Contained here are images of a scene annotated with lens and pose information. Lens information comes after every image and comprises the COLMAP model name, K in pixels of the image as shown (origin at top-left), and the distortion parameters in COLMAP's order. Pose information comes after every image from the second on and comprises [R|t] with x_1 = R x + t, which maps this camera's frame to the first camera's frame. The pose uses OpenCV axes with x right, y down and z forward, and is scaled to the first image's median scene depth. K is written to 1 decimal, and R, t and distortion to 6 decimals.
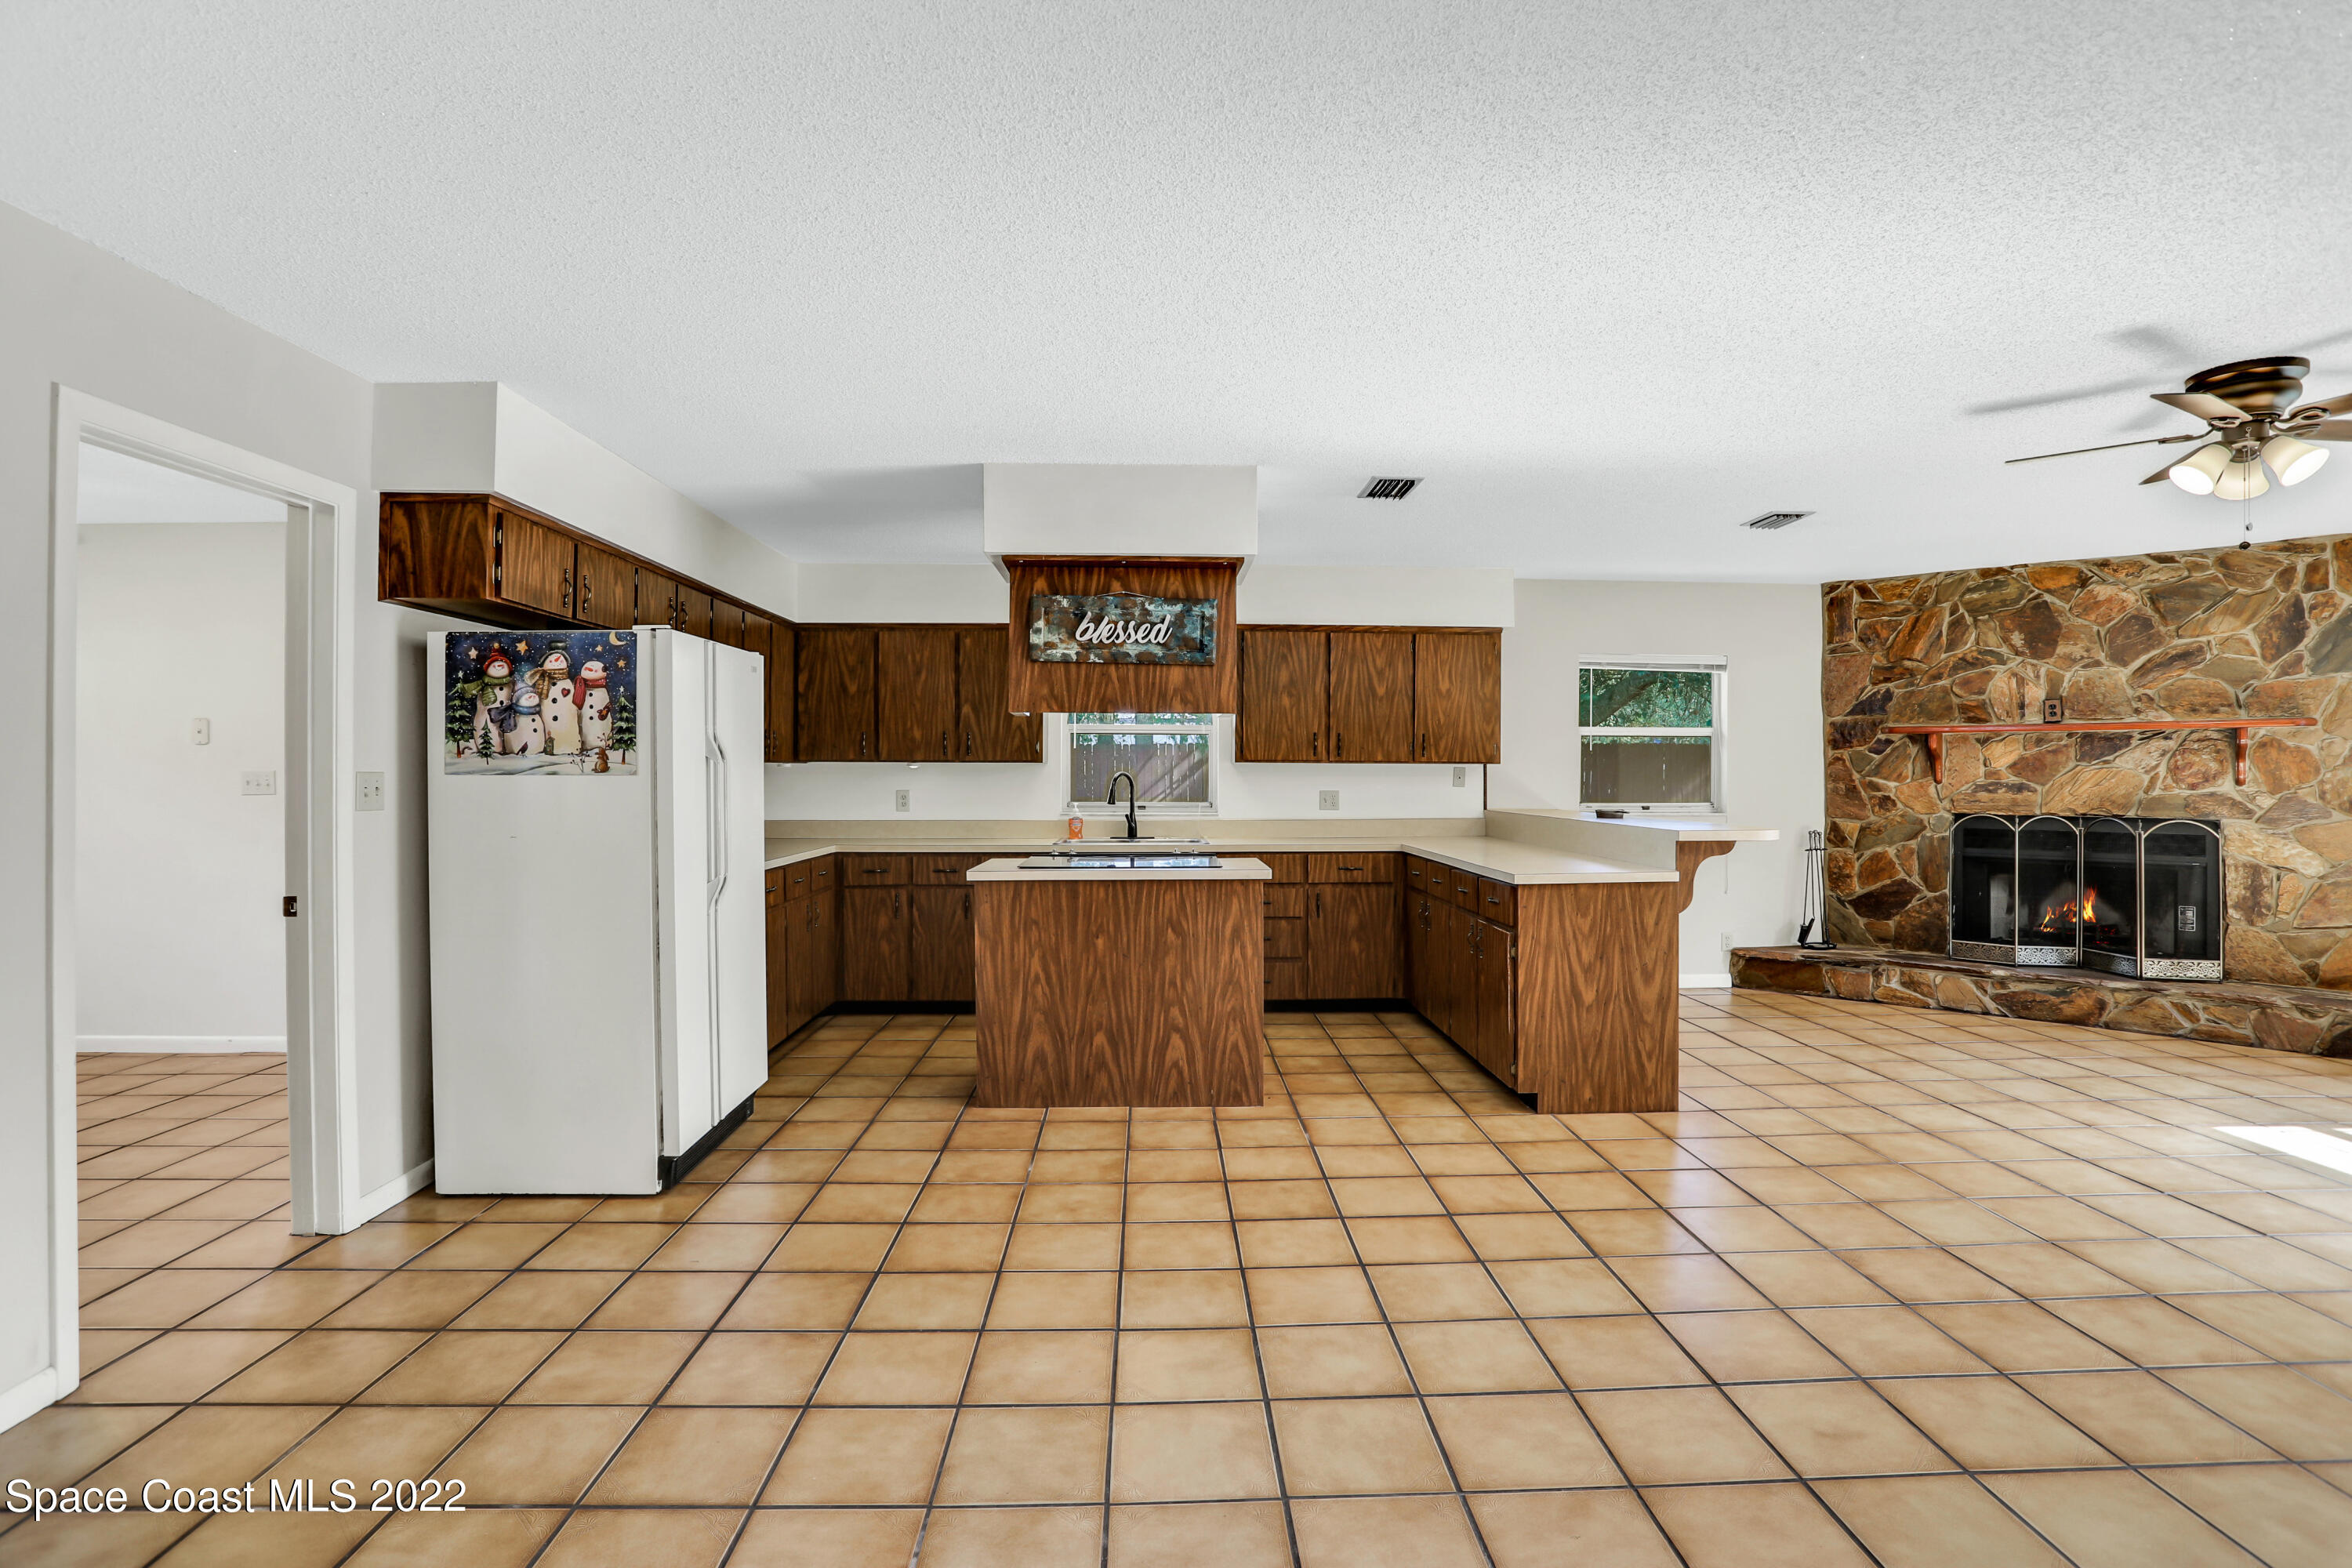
lens RADIAL K [[1149.5, 0, 1183.6], [0, 1149.5, 772.9], [0, 0, 1]] dist [-0.072744, 0.032183]
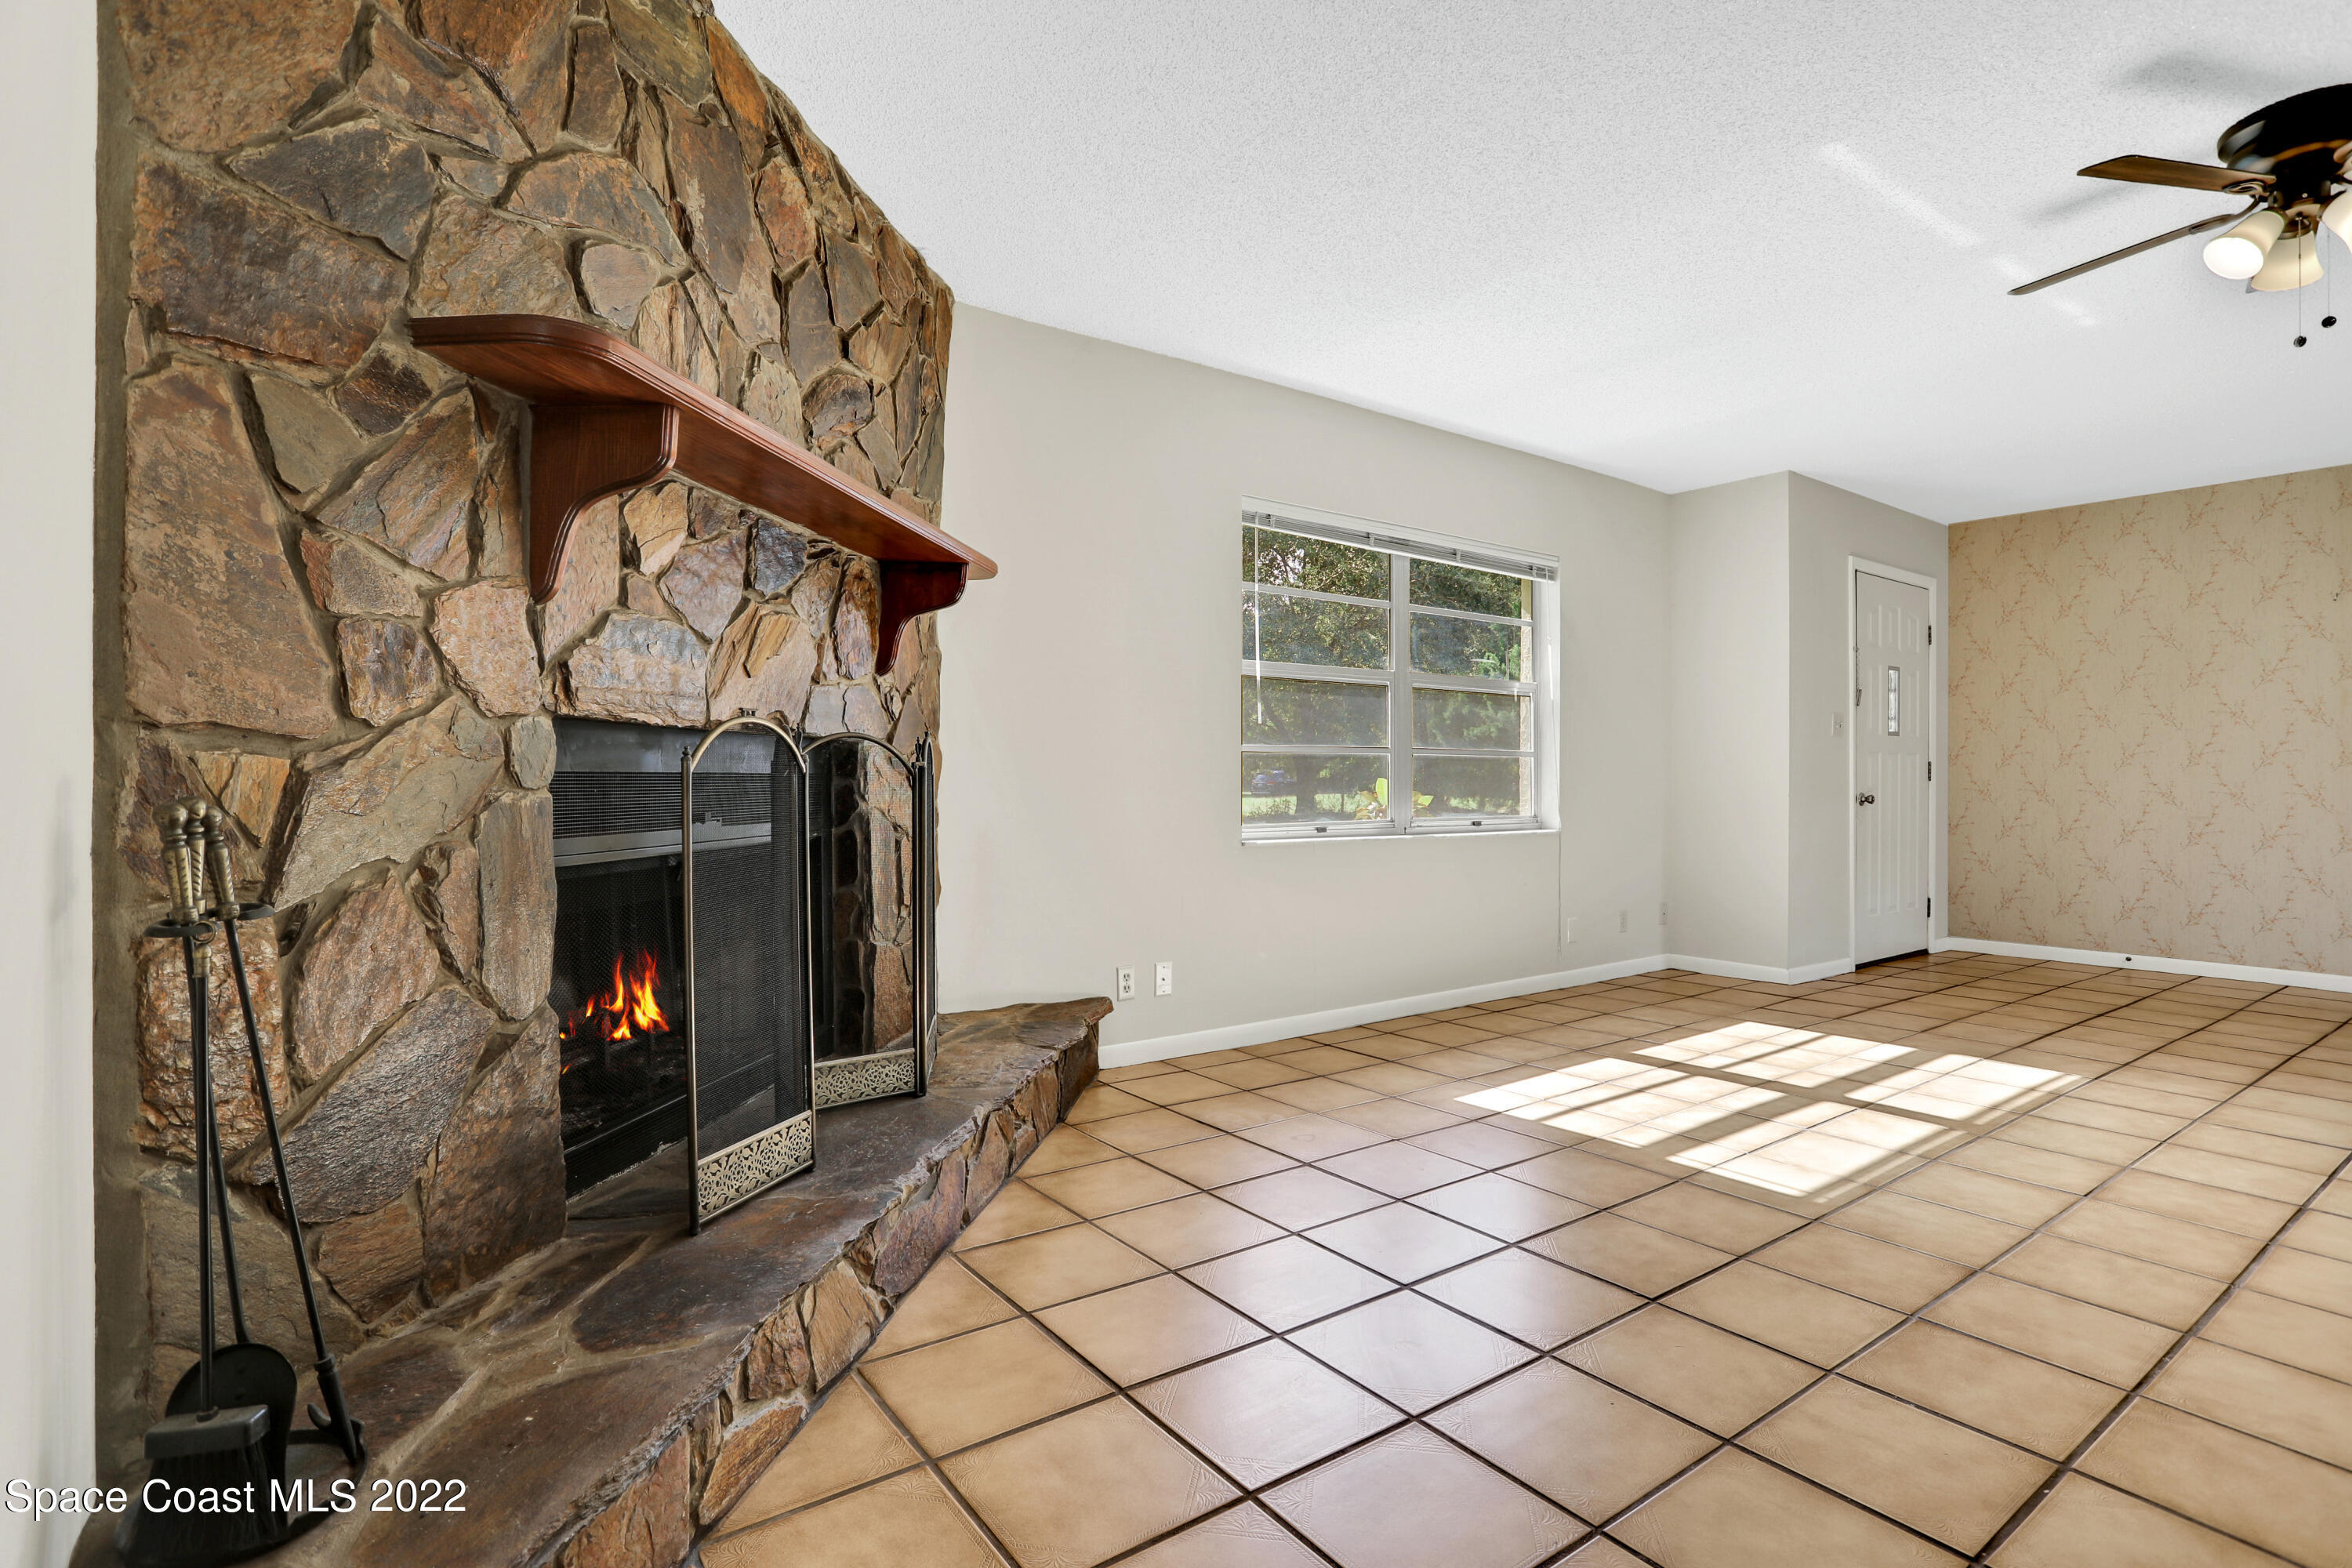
lens RADIAL K [[1149.5, 0, 1184.1], [0, 1149.5, 774.3], [0, 0, 1]] dist [-0.072744, 0.032183]
pose [[-0.559613, -0.003618, 0.828746, 0.424649], [-0.003028, 0.999993, 0.002321, 0.056181], [-0.828749, -0.001211, -0.559619, 1.173046]]
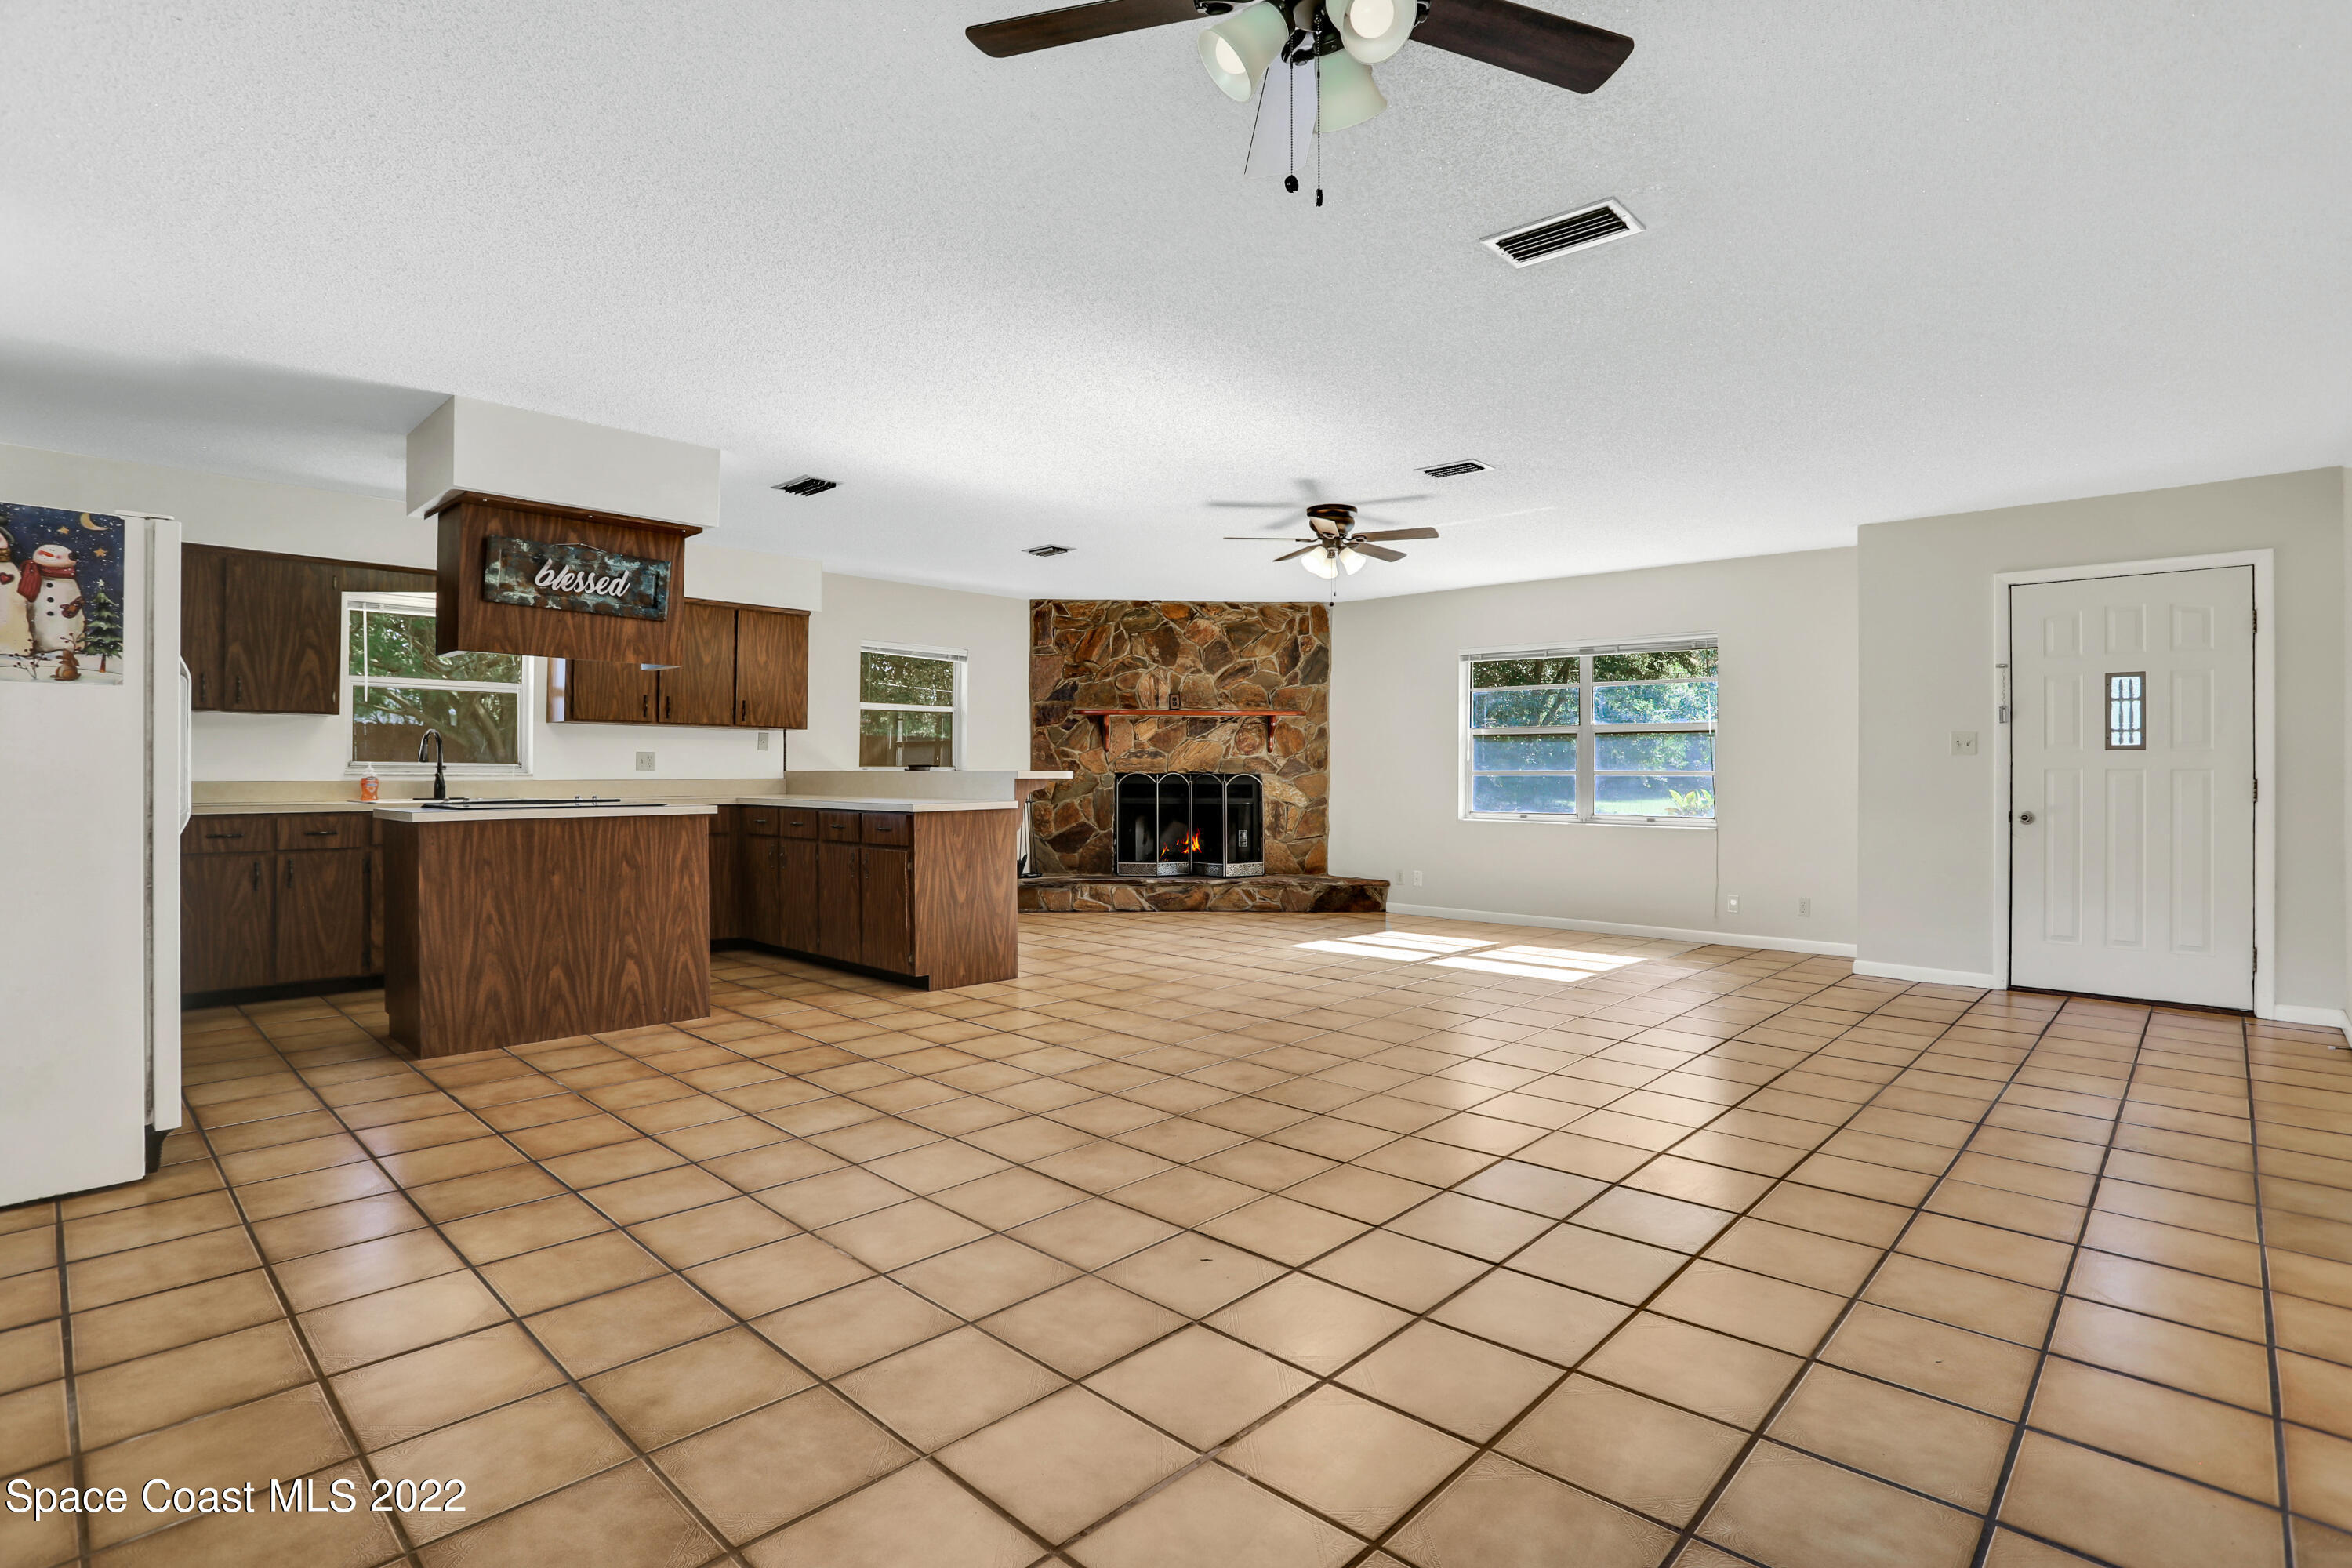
lens RADIAL K [[1149.5, 0, 1177.8], [0, 1149.5, 766.6], [0, 0, 1]] dist [-0.072744, 0.032183]
pose [[0.712414, 0.004205, 0.701747, -0.305121], [-0.001425, 0.999989, -0.004546, 0.039600], [-0.701758, 0.002239, 0.712412, -0.092985]]
